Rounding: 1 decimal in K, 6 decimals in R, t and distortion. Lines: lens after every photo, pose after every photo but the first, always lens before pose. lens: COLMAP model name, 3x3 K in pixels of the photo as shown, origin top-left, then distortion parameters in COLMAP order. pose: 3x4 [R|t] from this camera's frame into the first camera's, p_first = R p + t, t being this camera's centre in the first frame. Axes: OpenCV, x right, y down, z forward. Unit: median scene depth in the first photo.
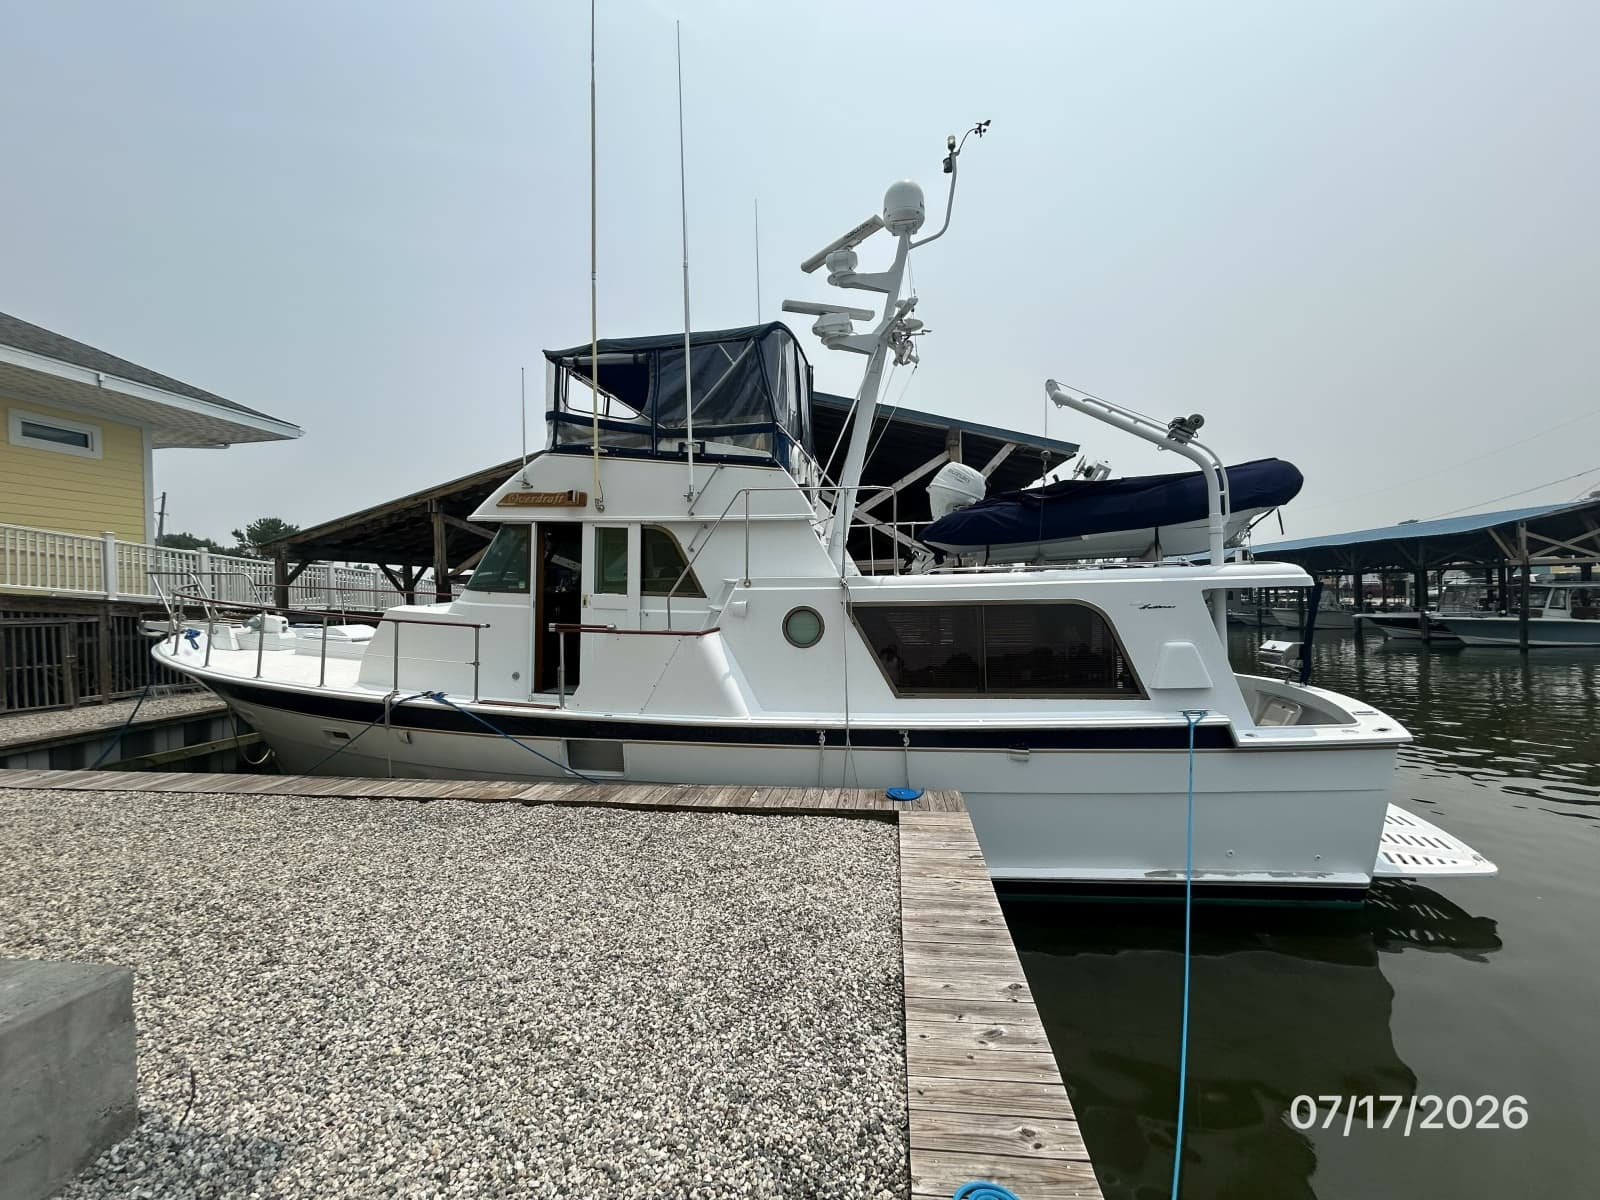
lens RADIAL K [[639.7, 0, 800.0], [0, 639.7, 600.0], [0, 0, 1]] dist [0.000918, 0.000655]
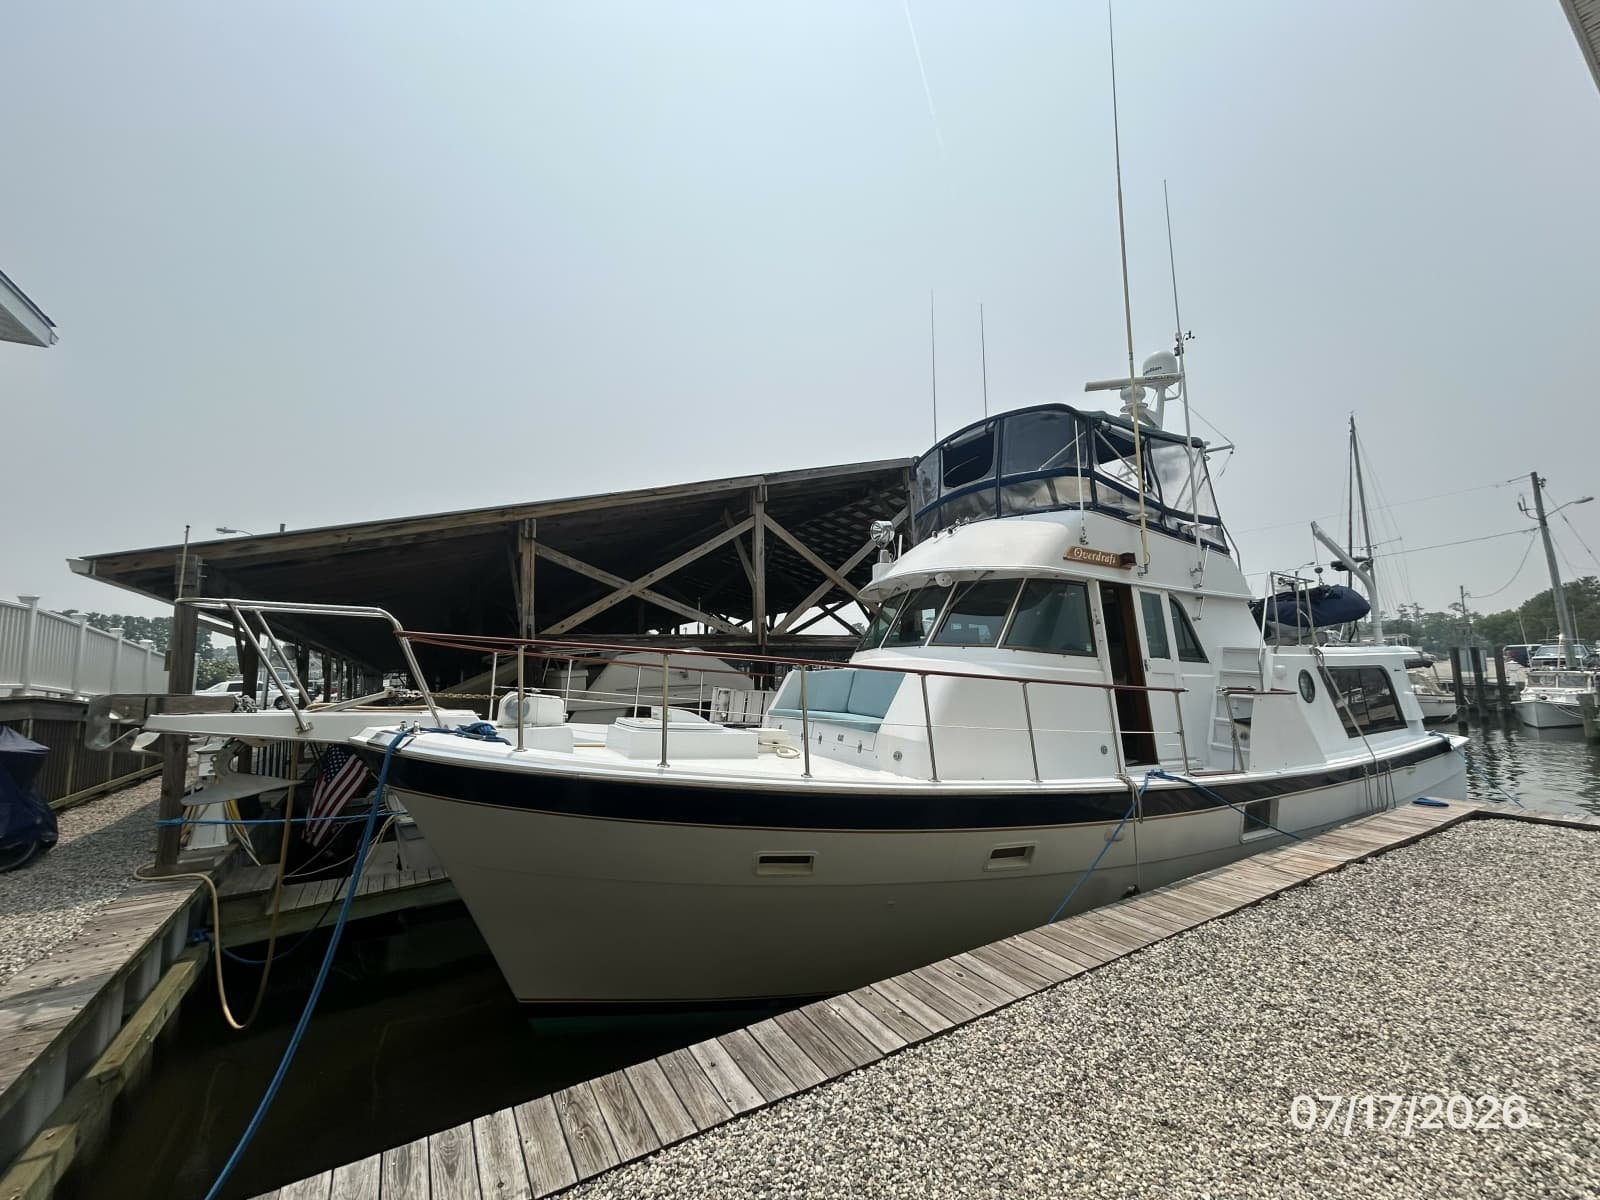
lens RADIAL K [[639.7, 0, 800.0], [0, 639.7, 600.0], [0, 0, 1]] dist [0.000918, 0.000655]
pose [[0.761906, 0.071009, 0.643783, -1.403205], [0.009761, 0.992600, -0.121036, 0.016672], [-0.647614, 0.098502, 0.755575, 0.598707]]
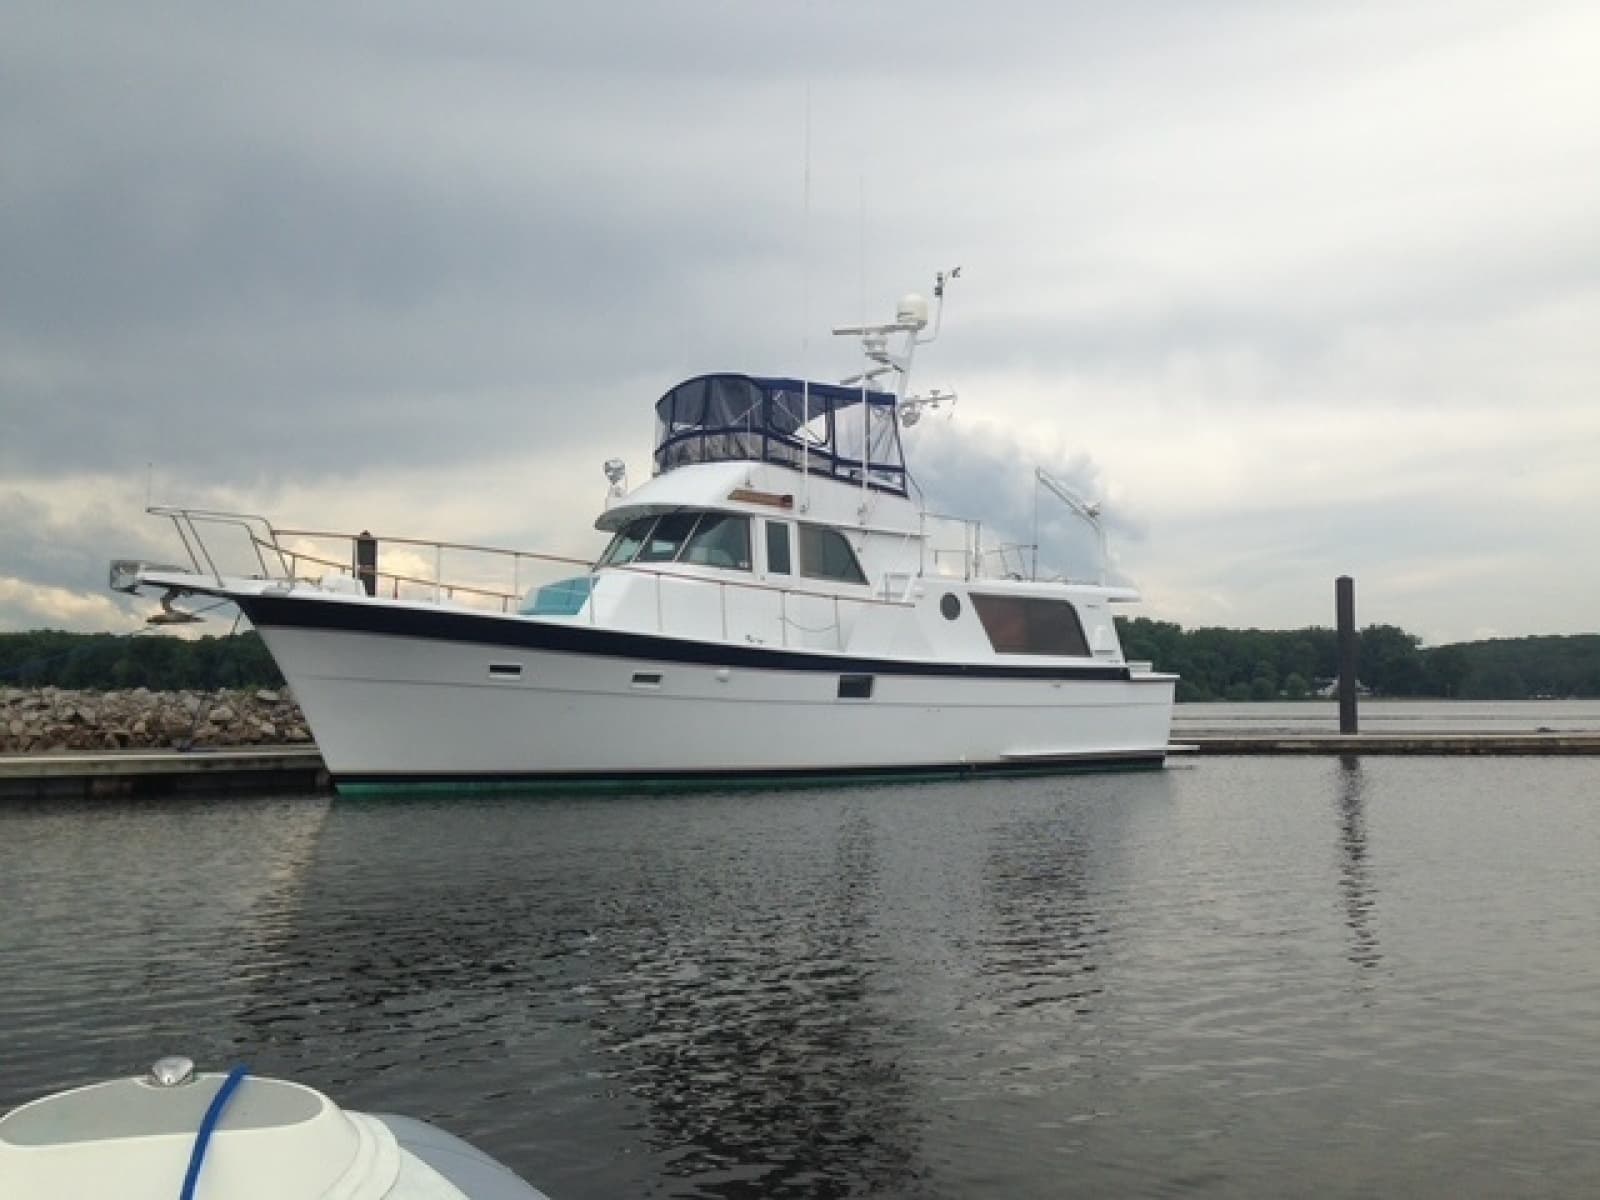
lens RADIAL K [[639.7, 0, 800.0], [0, 639.7, 600.0], [0, 0, 1]] dist [0.000918, 0.000655]
pose [[0.876470, 0.058017, 0.477947, -0.938642], [-0.063605, 0.997965, -0.004502, 0.048969], [-0.477236, -0.026454, 0.878377, -0.178282]]
